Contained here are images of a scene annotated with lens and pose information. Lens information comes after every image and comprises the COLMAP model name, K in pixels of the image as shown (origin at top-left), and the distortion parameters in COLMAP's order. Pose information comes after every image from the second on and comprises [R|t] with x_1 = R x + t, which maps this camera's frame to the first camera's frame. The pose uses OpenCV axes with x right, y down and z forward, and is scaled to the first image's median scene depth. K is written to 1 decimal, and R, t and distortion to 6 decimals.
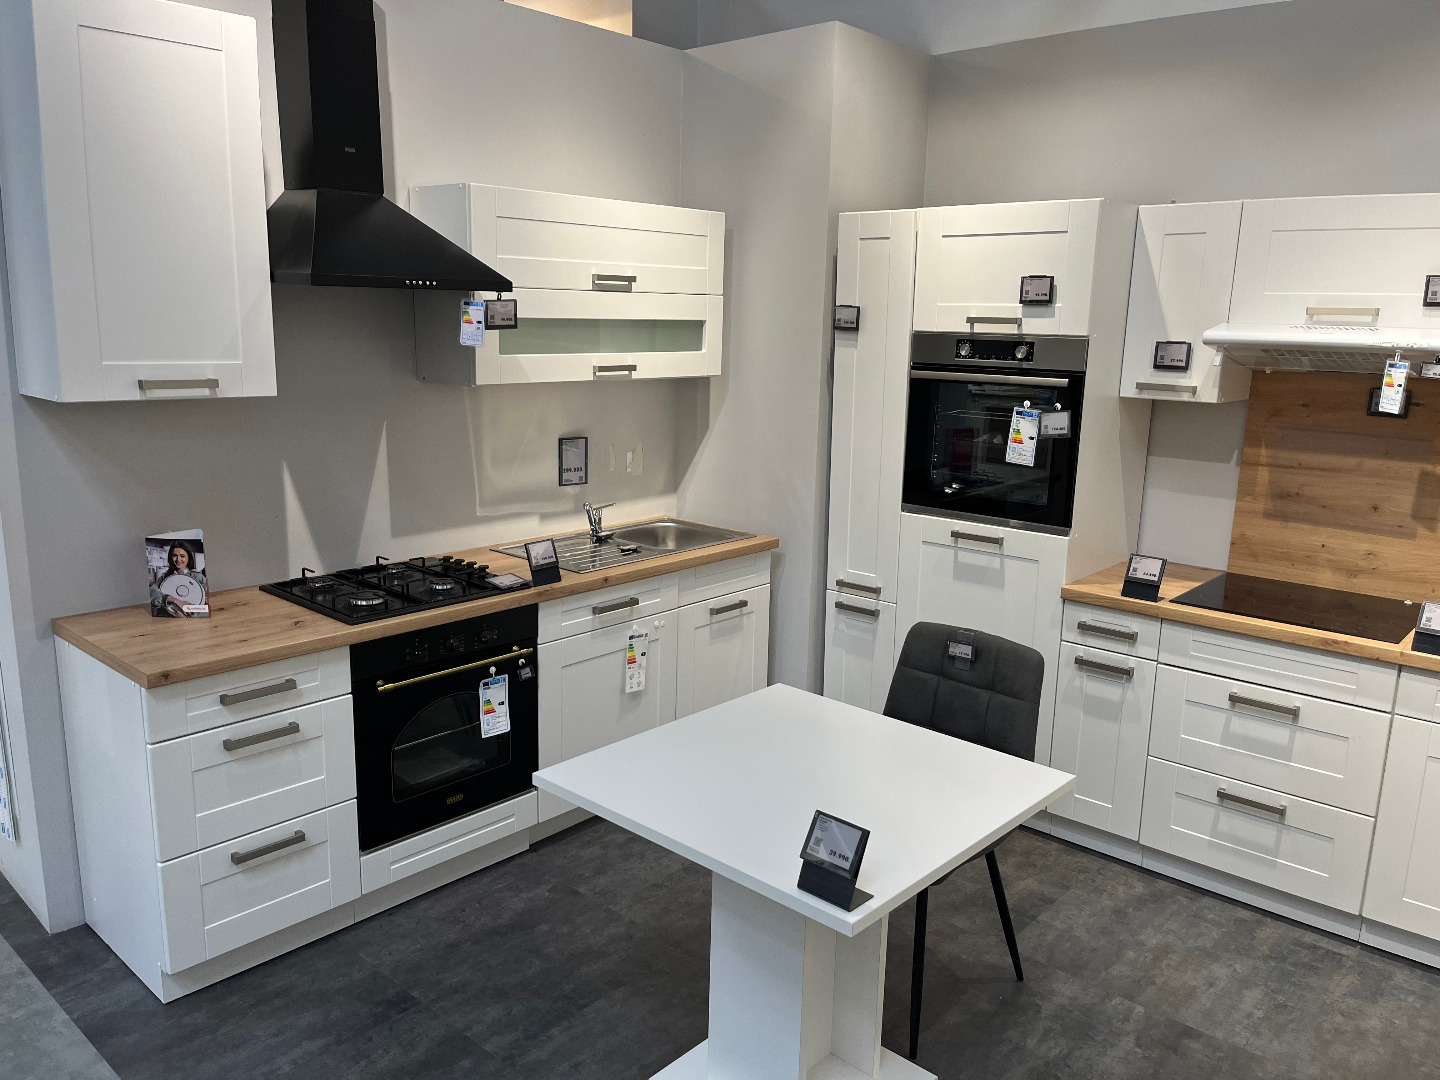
lens RADIAL K [[1088.3, 0, 722.3], [0, 1088.3, 540.3], [0, 0, 1]] dist [-0.002138, -0.010361]
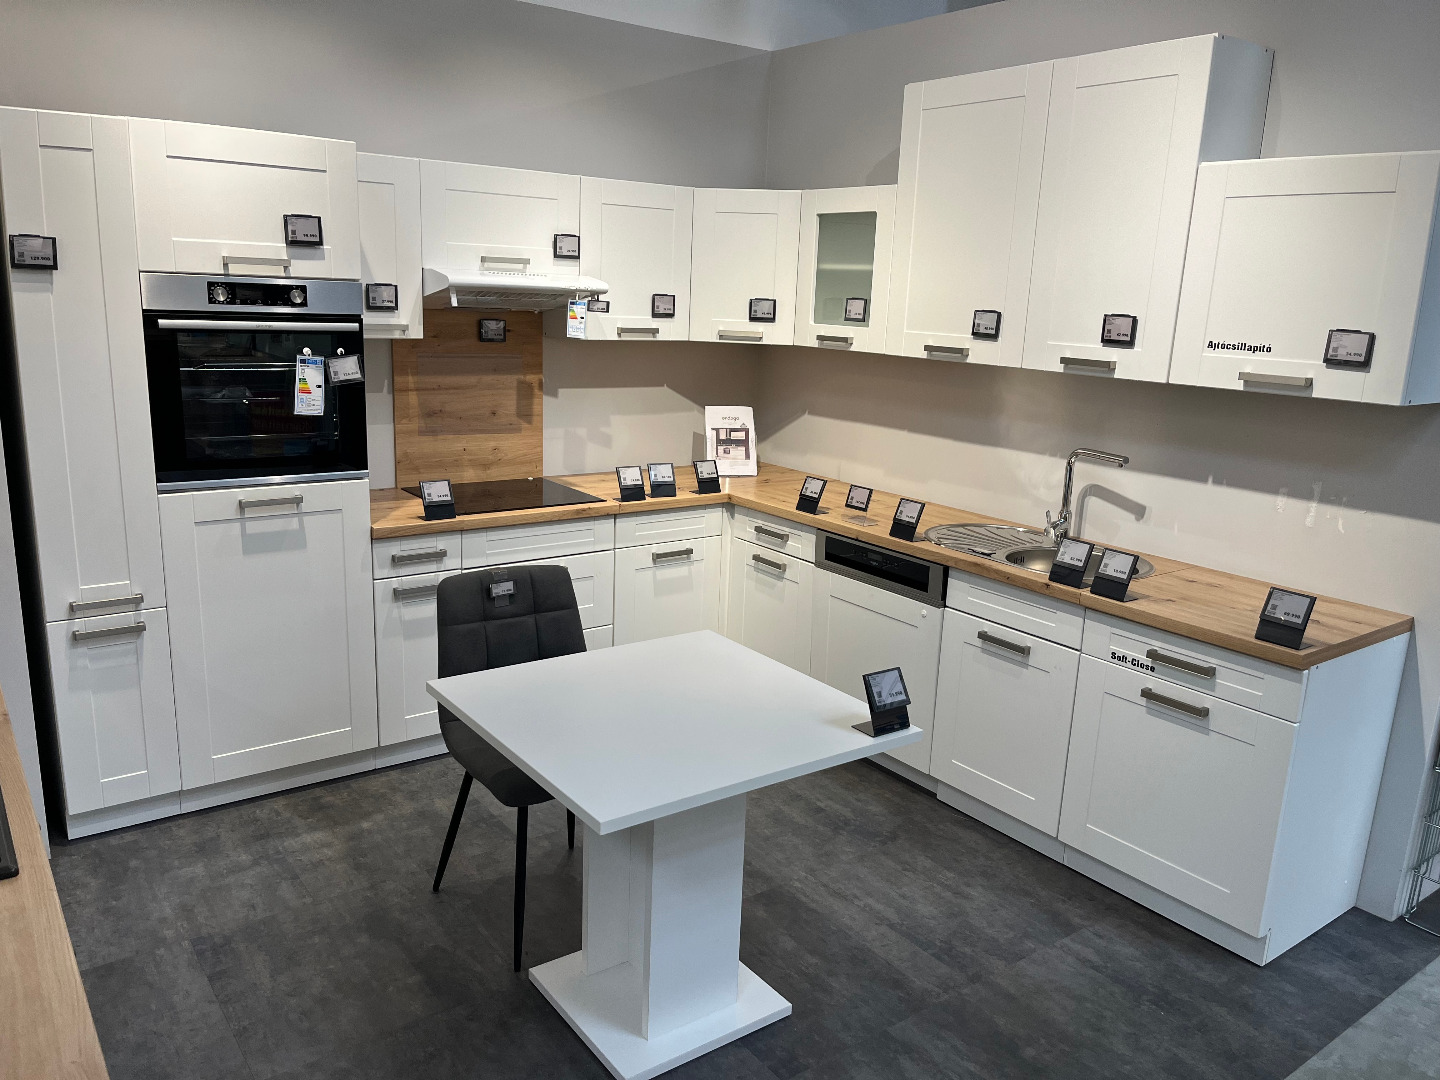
lens RADIAL K [[1088.3, 0, 723.4], [0, 1088.3, 543.9], [0, 0, 1]] dist [-0.002138, -0.010361]
pose [[0.186005, -0.237535, 0.953404, -0.603611], [0.160404, 0.964661, 0.209045, -0.103701], [-0.969367, 0.114047, 0.217534, 0.460138]]
